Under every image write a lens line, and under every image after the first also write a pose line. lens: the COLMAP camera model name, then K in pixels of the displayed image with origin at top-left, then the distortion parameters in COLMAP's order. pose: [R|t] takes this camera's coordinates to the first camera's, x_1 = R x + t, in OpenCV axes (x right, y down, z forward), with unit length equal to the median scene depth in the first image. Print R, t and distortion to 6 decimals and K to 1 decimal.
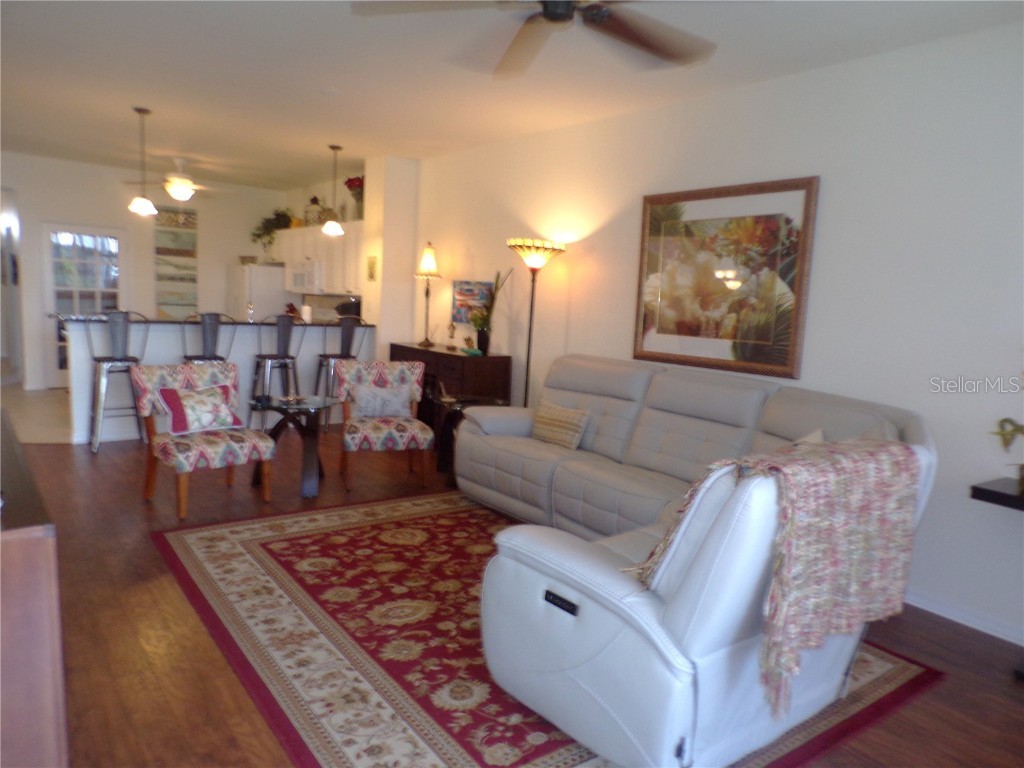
lens RADIAL K [[701.7, 0, 515.5], [0, 701.7, 387.3], [0, 0, 1]] dist [-0.008853, 0.054419]
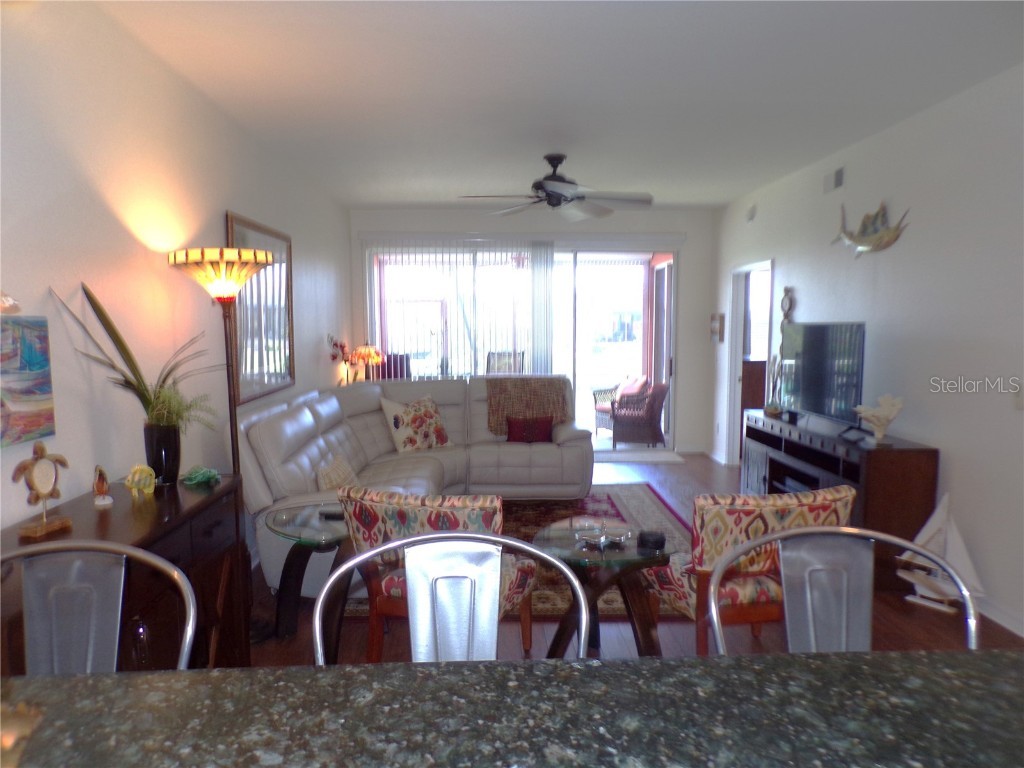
lens RADIAL K [[701.7, 0, 515.5], [0, 701.7, 387.3], [0, 0, 1]] dist [-0.008853, 0.054419]
pose [[-0.811111, -0.098023, 0.576620, -0.660688], [0.039535, 0.974413, 0.221259, -0.267873], [-0.583555, 0.202262, -0.786482, 1.654281]]
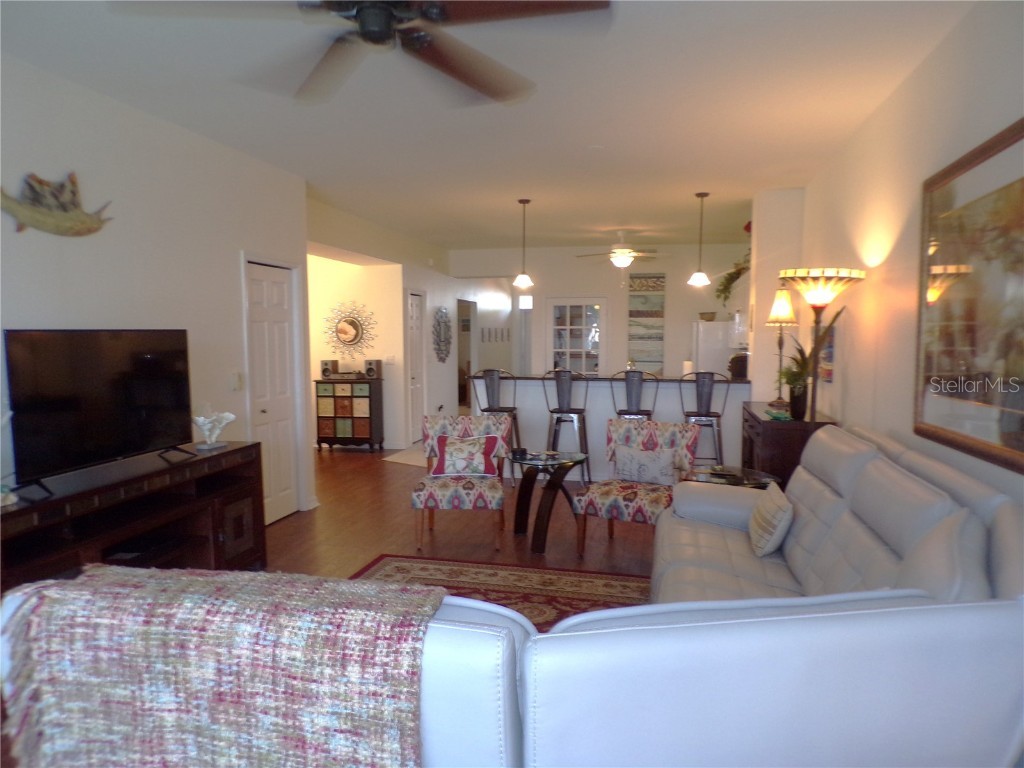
lens RADIAL K [[701.7, 0, 515.5], [0, 701.7, 387.3], [0, 0, 1]] dist [-0.008853, 0.054419]
pose [[0.634049, 0.006437, -0.773266, 0.488940], [-0.066199, 0.996746, -0.045983, -0.033384], [0.770454, 0.080345, 0.632412, 0.353076]]
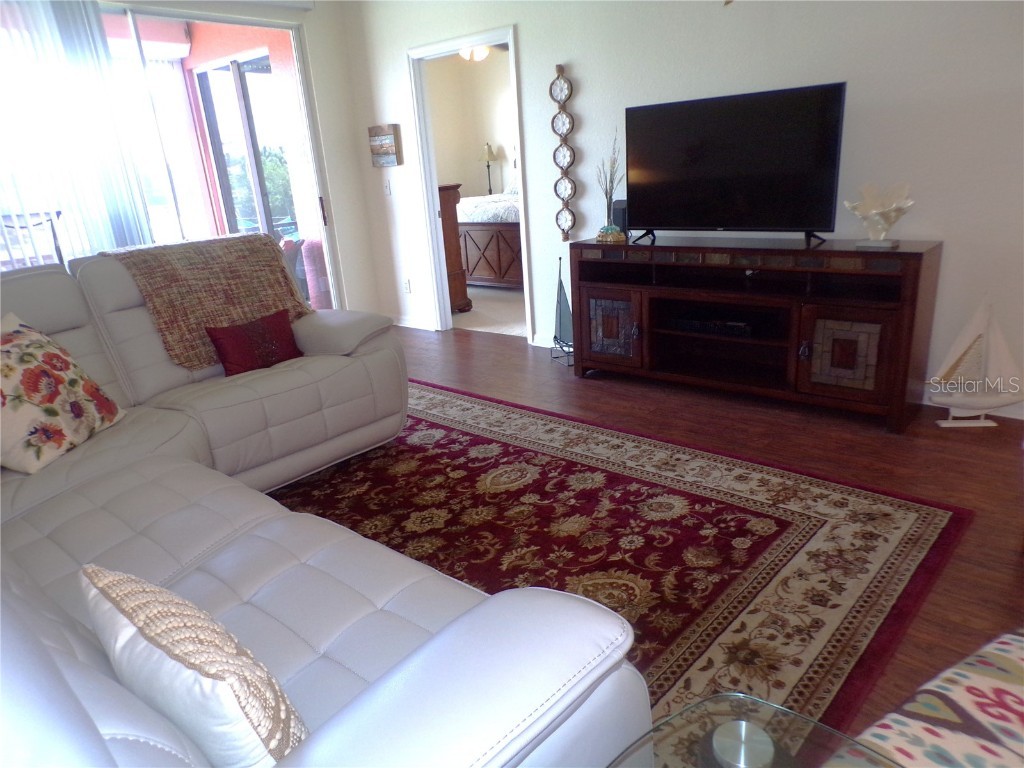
lens RADIAL K [[701.7, 0, 515.5], [0, 701.7, 387.3], [0, 0, 1]] dist [-0.008853, 0.054419]
pose [[-0.981041, 0.081530, -0.175816, -0.007548], [-0.000989, 0.905086, 0.425228, -0.145139], [0.193797, 0.417340, -0.887846, 1.278860]]
